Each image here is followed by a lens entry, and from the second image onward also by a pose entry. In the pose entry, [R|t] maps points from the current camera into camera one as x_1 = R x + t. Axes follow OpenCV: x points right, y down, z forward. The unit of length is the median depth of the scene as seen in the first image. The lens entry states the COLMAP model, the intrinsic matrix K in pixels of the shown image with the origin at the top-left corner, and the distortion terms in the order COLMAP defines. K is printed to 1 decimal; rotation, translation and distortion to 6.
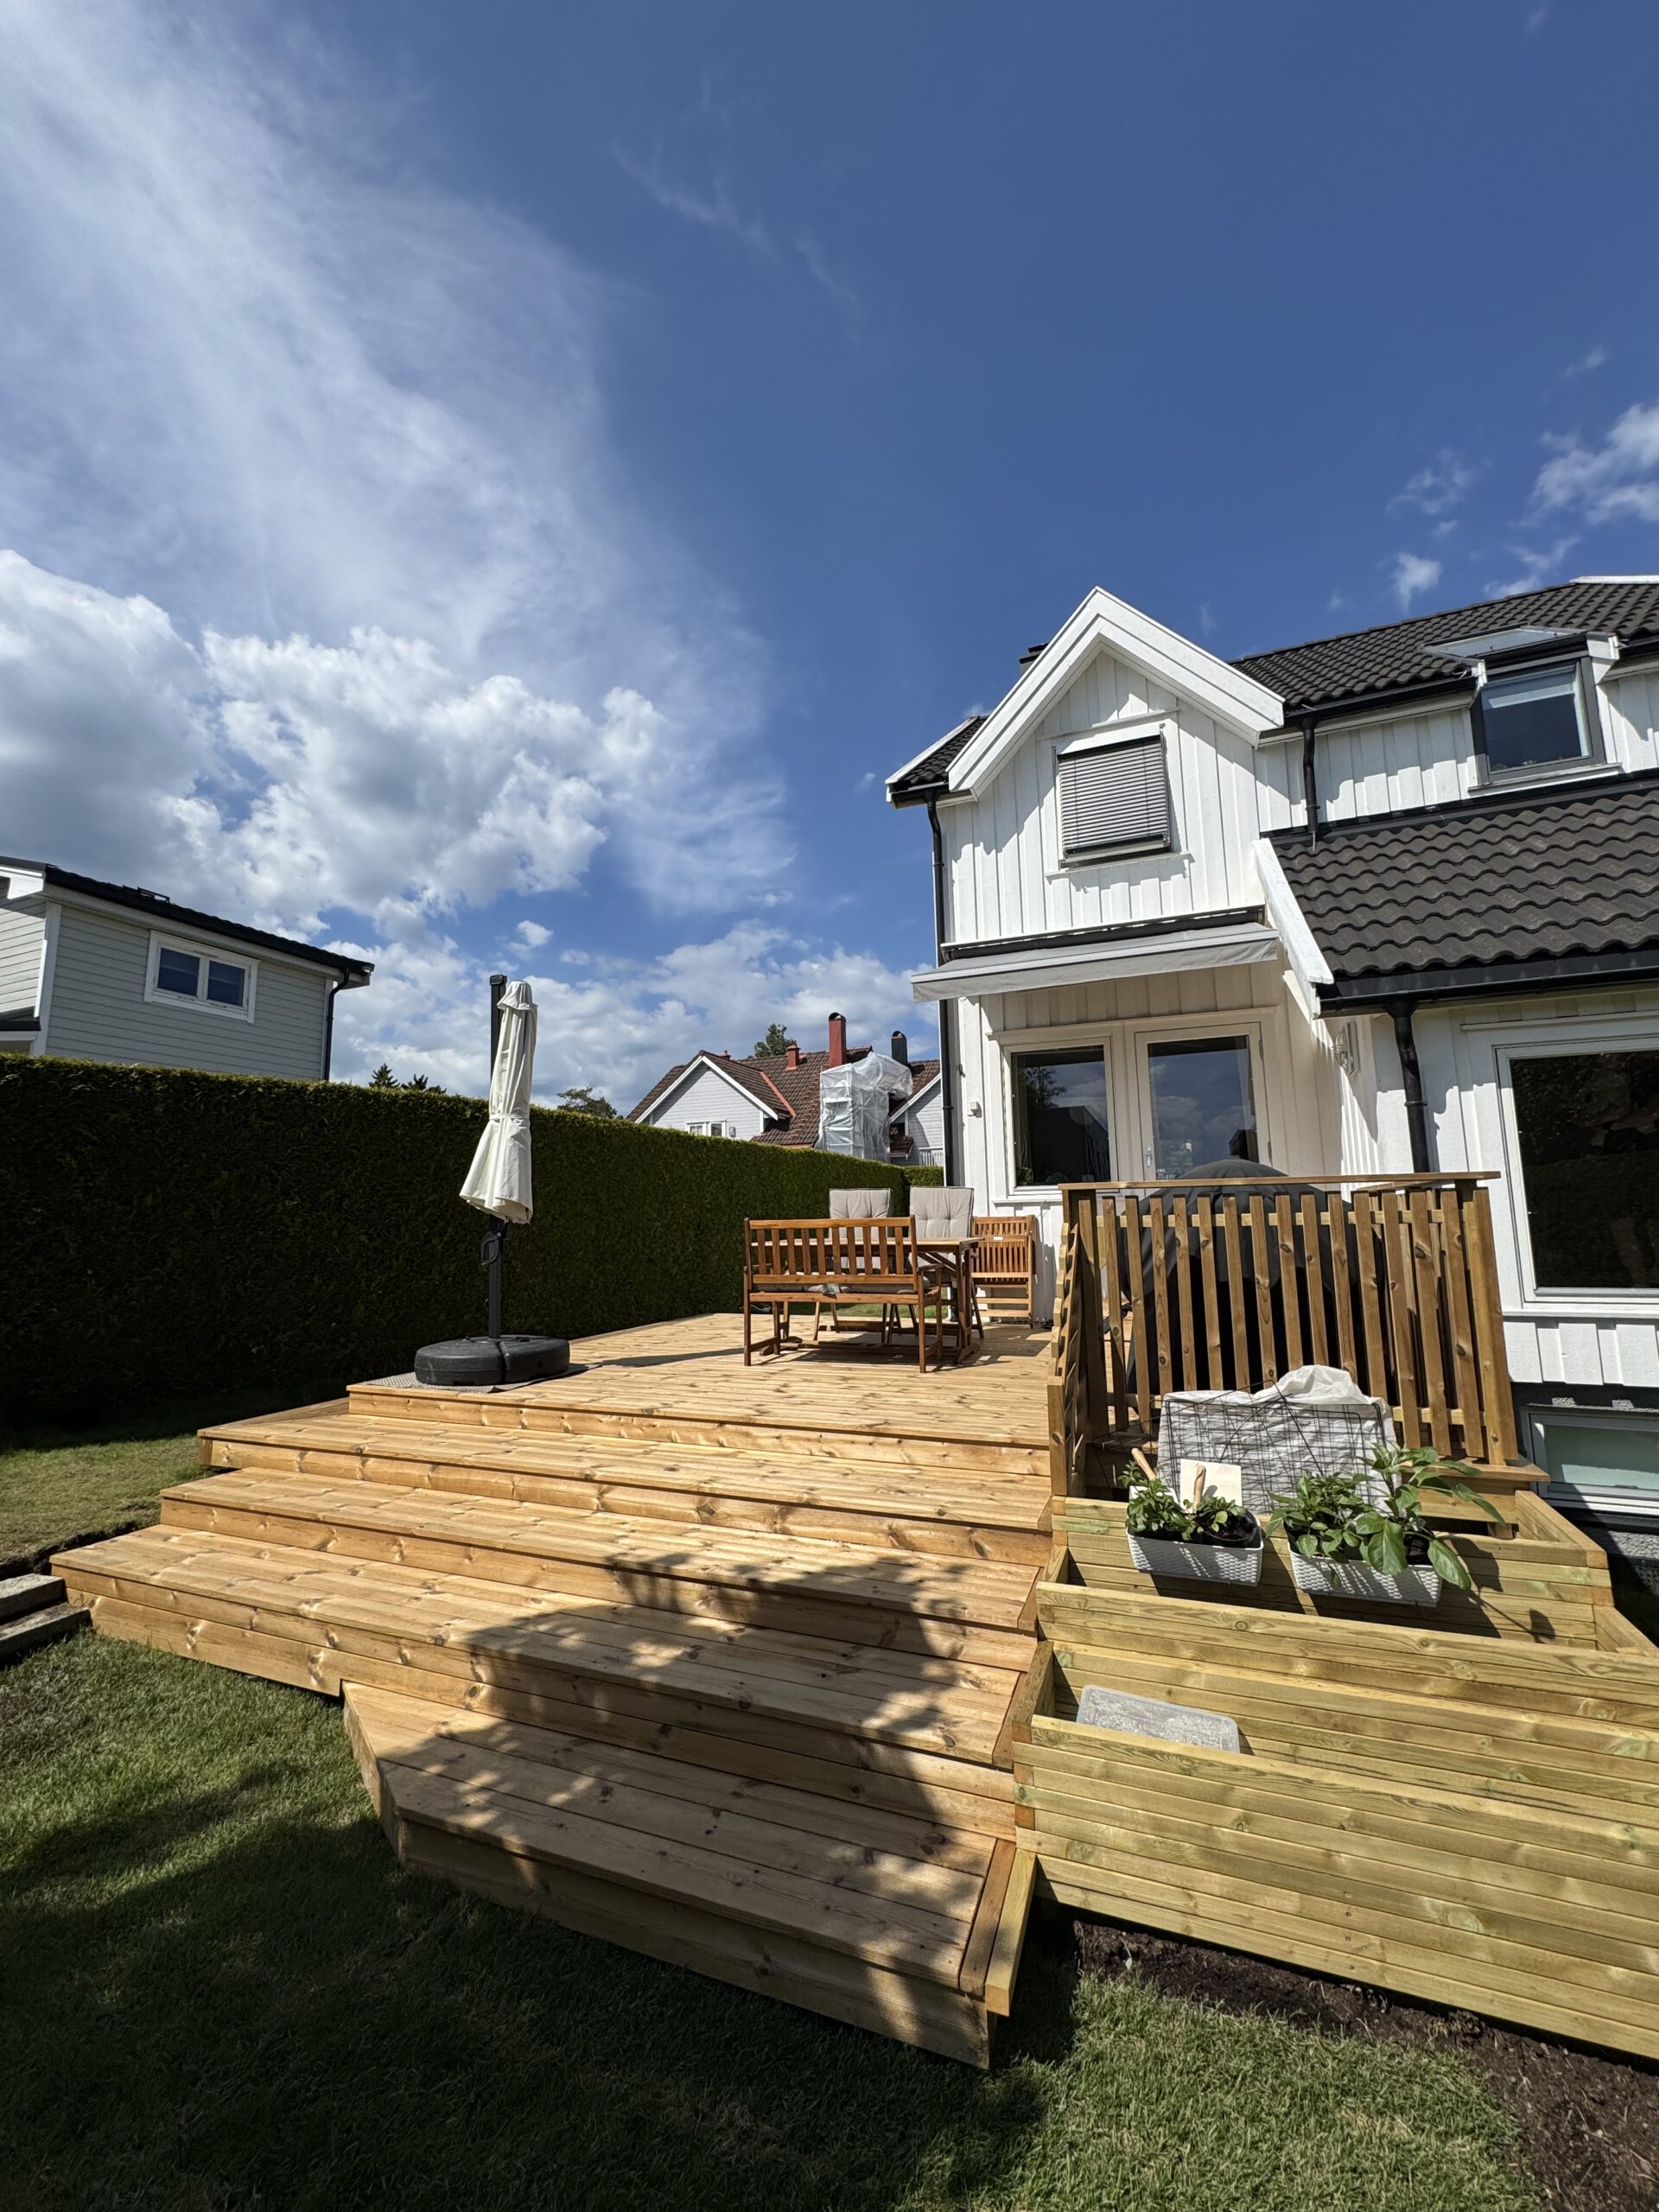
lens RADIAL K [[890.8, 0, 827.5], [0, 890.8, 1101.7], [0, 0, 1]] dist [0.000115, -0.000030]
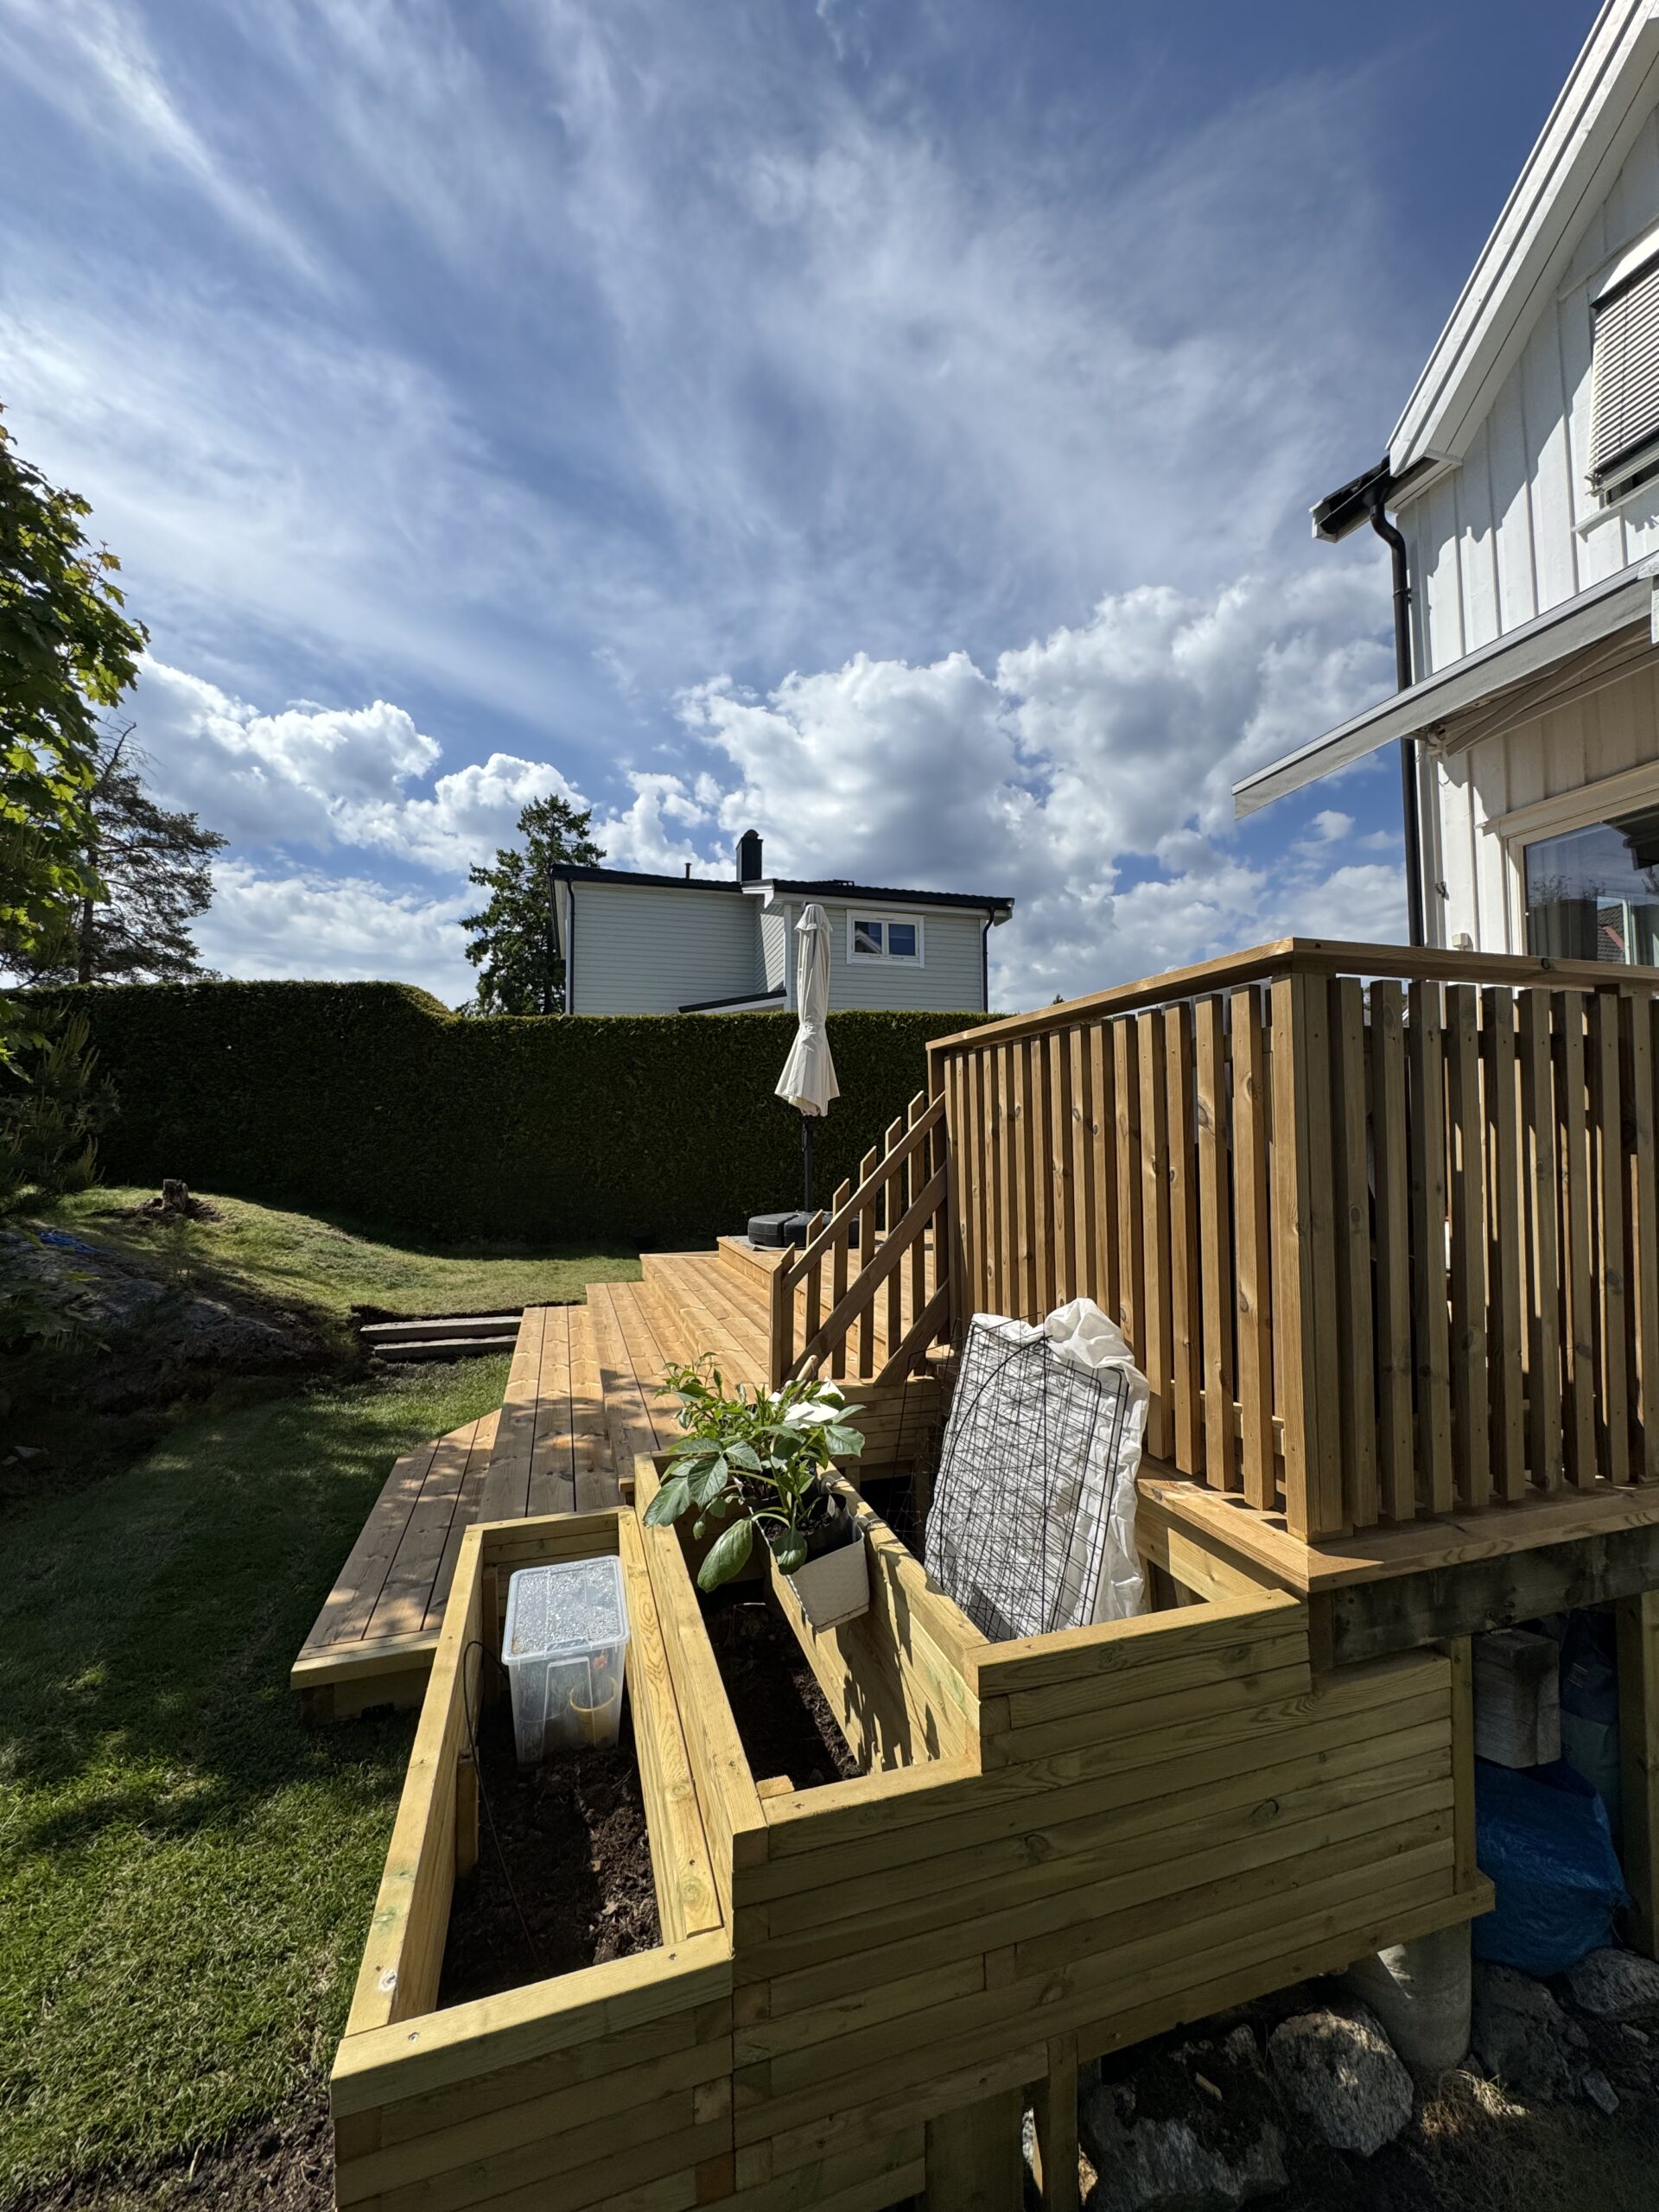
lens RADIAL K [[890.8, 0, 824.8], [0, 890.8, 1108.4], [0, 0, 1]] dist [0.000115, -0.000030]
pose [[0.621299, -0.023107, -0.783233, 0.554775], [0.102026, 0.993441, 0.051624, 0.066668], [0.776903, -0.111984, 0.619582, 0.289078]]
